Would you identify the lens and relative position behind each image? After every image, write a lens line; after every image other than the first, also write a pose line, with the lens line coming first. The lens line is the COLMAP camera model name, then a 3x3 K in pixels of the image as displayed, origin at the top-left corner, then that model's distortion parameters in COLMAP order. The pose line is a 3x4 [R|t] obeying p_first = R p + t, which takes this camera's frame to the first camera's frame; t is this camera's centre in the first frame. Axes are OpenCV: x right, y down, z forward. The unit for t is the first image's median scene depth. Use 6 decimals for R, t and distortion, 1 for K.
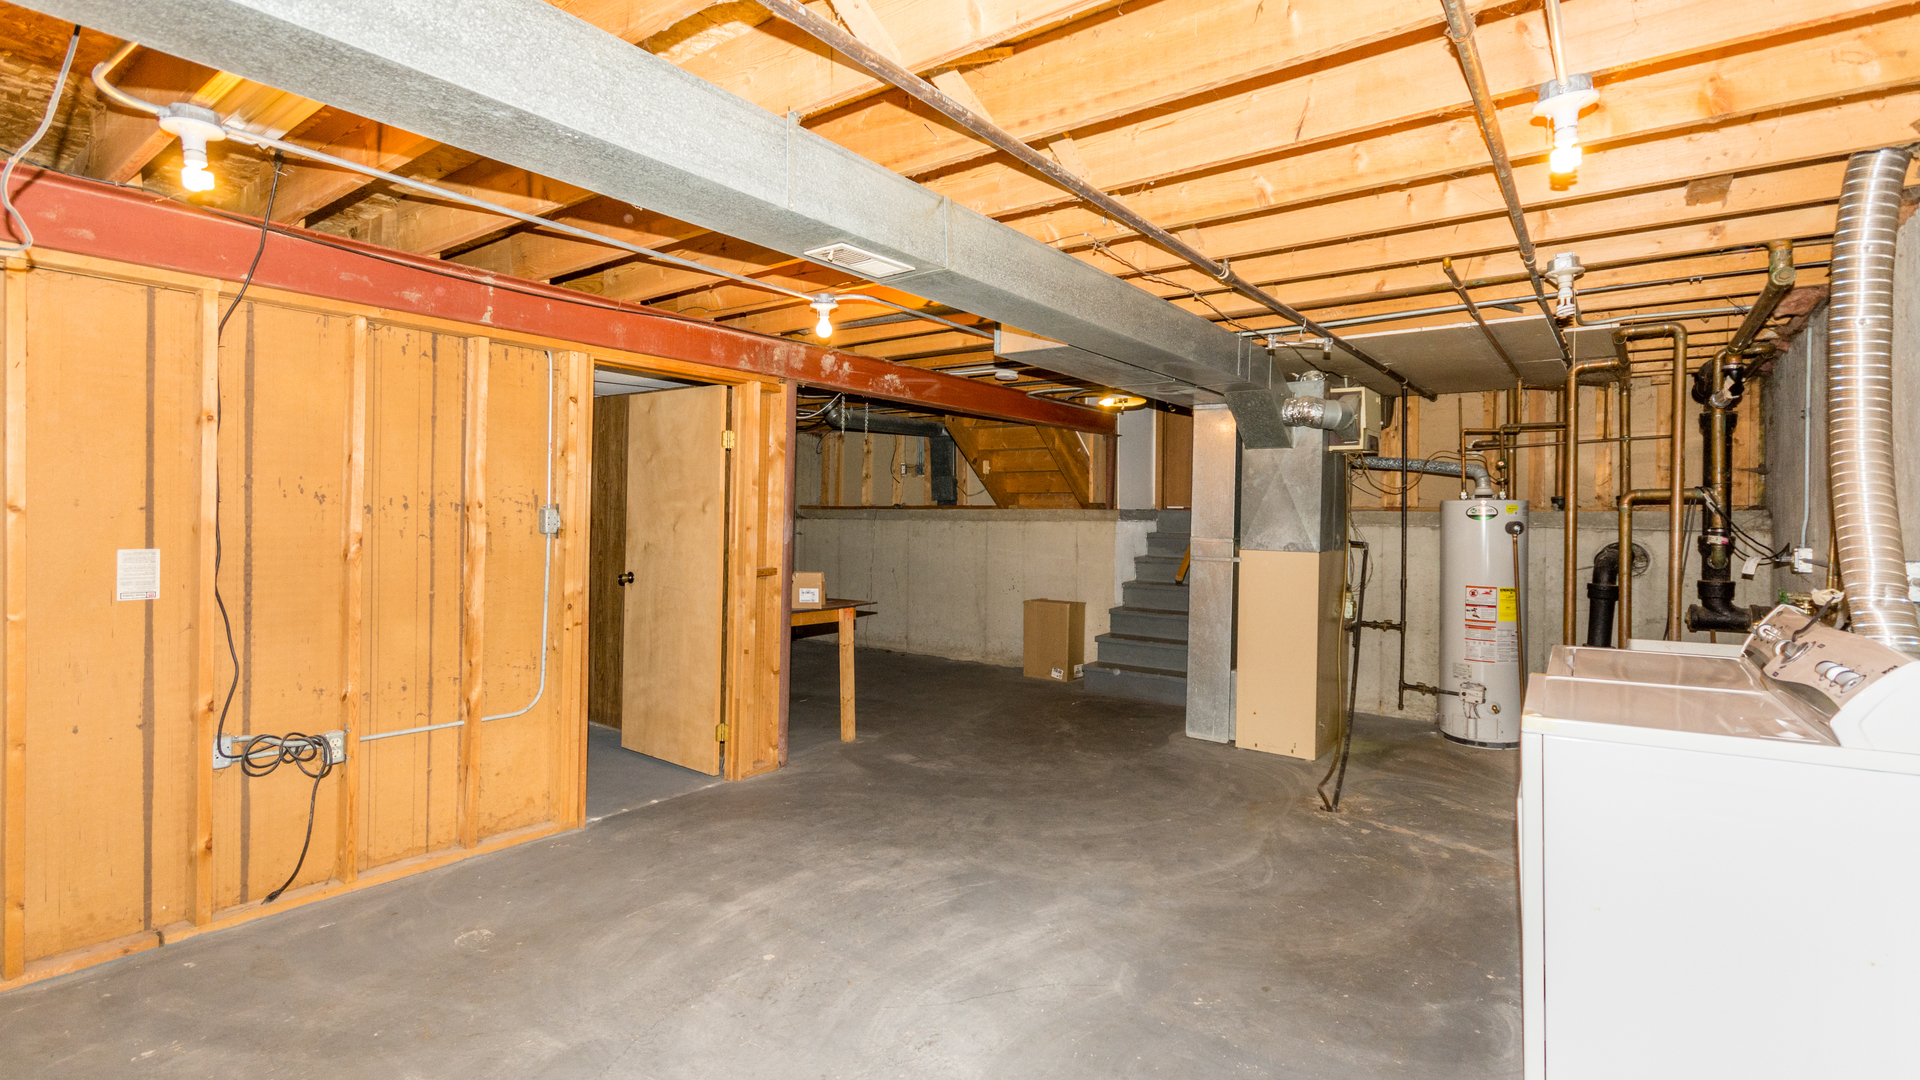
lens RADIAL K [[893.3, 0, 960.2], [0, 893.3, 520.8], [0, 0, 1]] dist [0.000451, -0.000009]
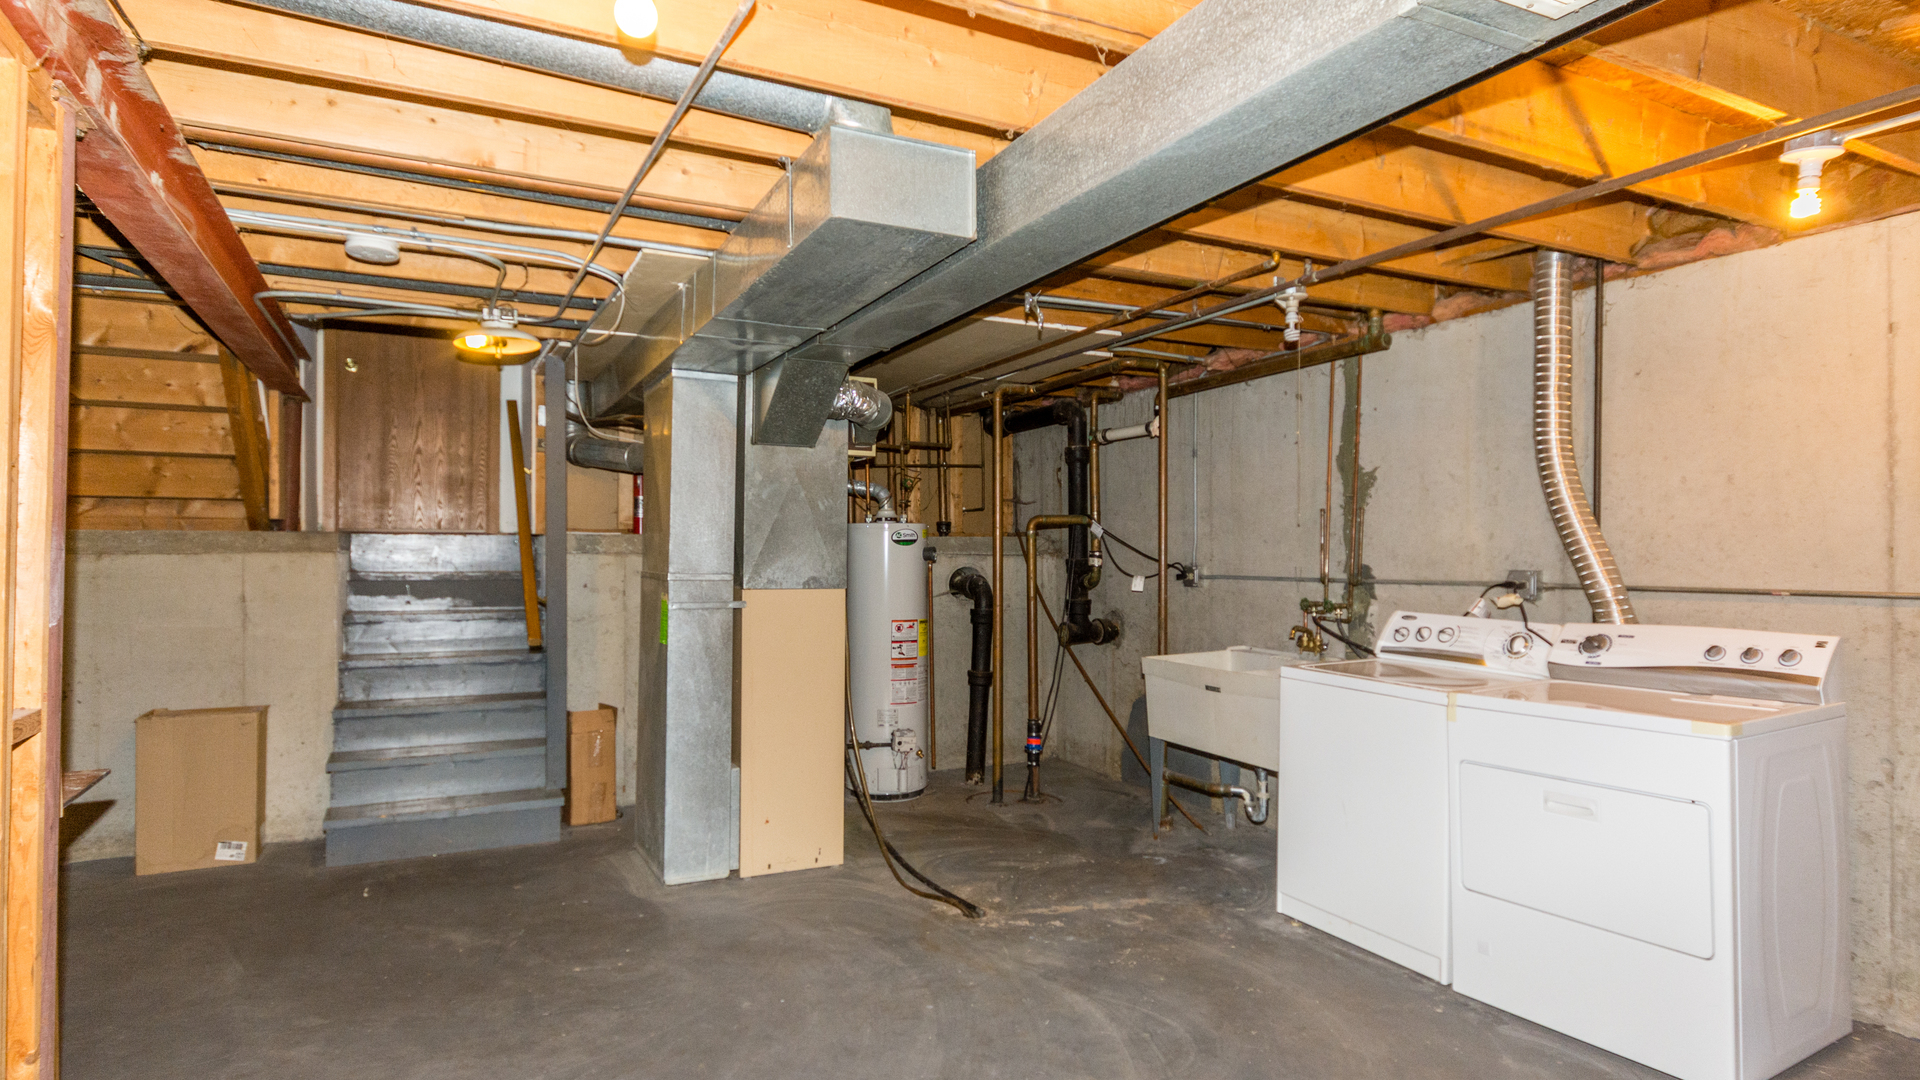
lens RADIAL K [[1035.3, 0, 959.9], [0, 1035.3, 548.2], [0, 0, 1]] dist [-0.000015, 0.000057]
pose [[0.441772, -0.002171, 0.897125, -0.416126], [0.010150, 0.999945, -0.002578, 0.006188], [-0.897070, 0.010245, 0.441770, 0.632353]]
